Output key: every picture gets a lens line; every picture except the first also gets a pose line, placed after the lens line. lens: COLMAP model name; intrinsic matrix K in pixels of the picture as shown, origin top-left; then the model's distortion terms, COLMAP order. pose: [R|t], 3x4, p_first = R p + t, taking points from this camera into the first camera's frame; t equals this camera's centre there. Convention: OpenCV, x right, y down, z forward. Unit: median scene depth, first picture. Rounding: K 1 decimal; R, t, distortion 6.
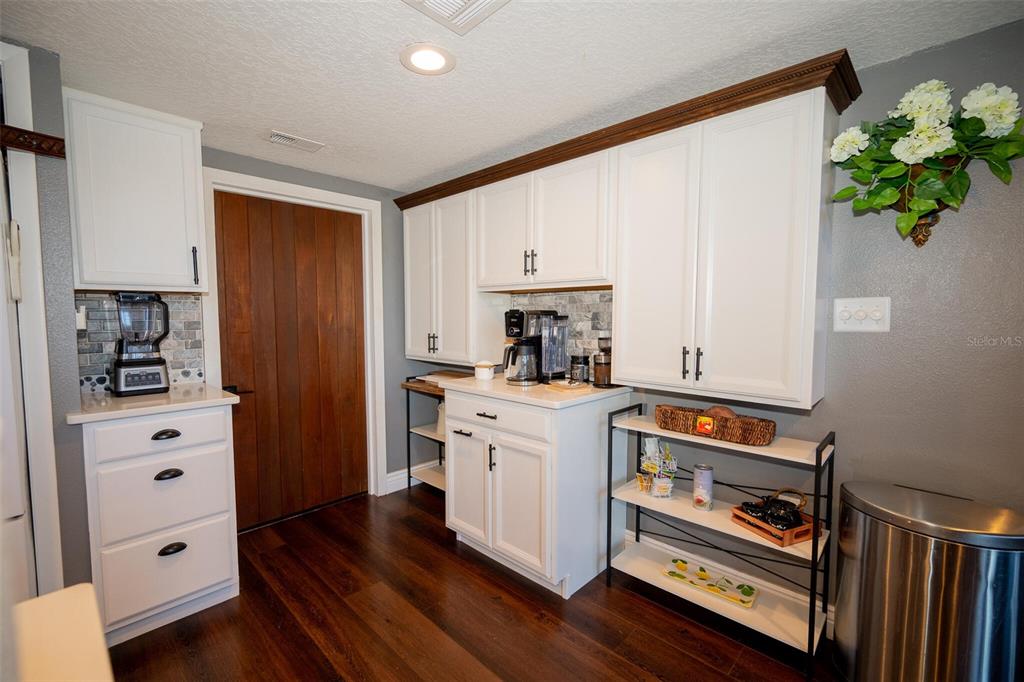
lens RADIAL K [[442.6, 0, 511.3], [0, 442.6, 343.5], [0, 0, 1]] dist [-0.000032, 0.000008]
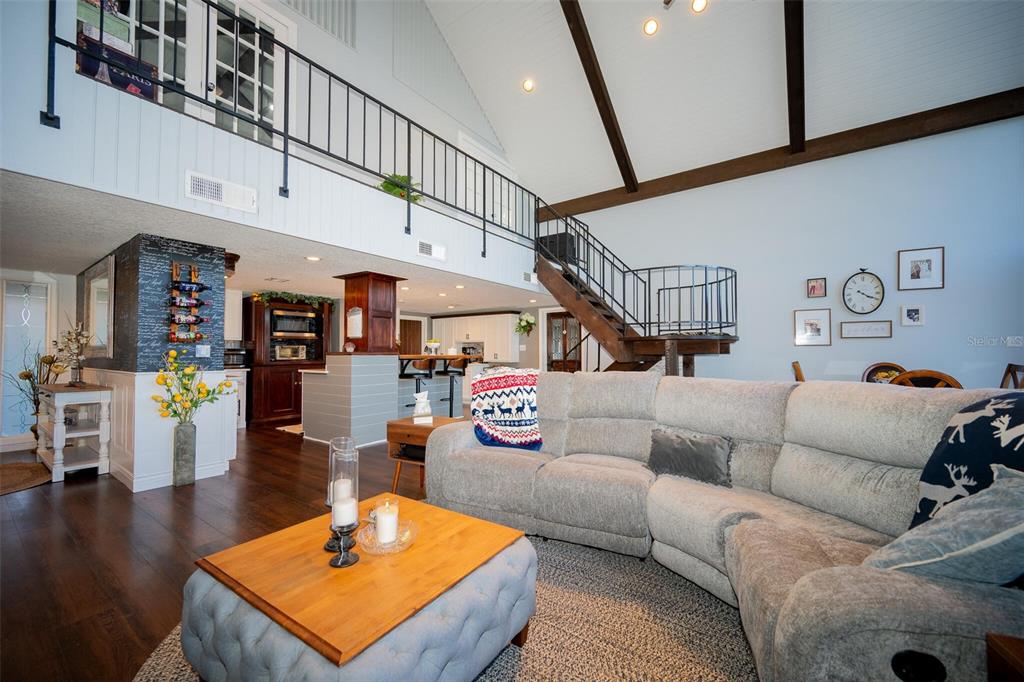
lens RADIAL K [[398.8, 0, 512.1], [0, 398.8, 345.2], [0, 0, 1]] dist [0.001340, 0.000050]
pose [[0.990837, 0.006235, 0.134922, -0.062265], [0.005717, 0.996103, -0.088014, 0.292742], [-0.134945, 0.087978, 0.986940, -3.380704]]
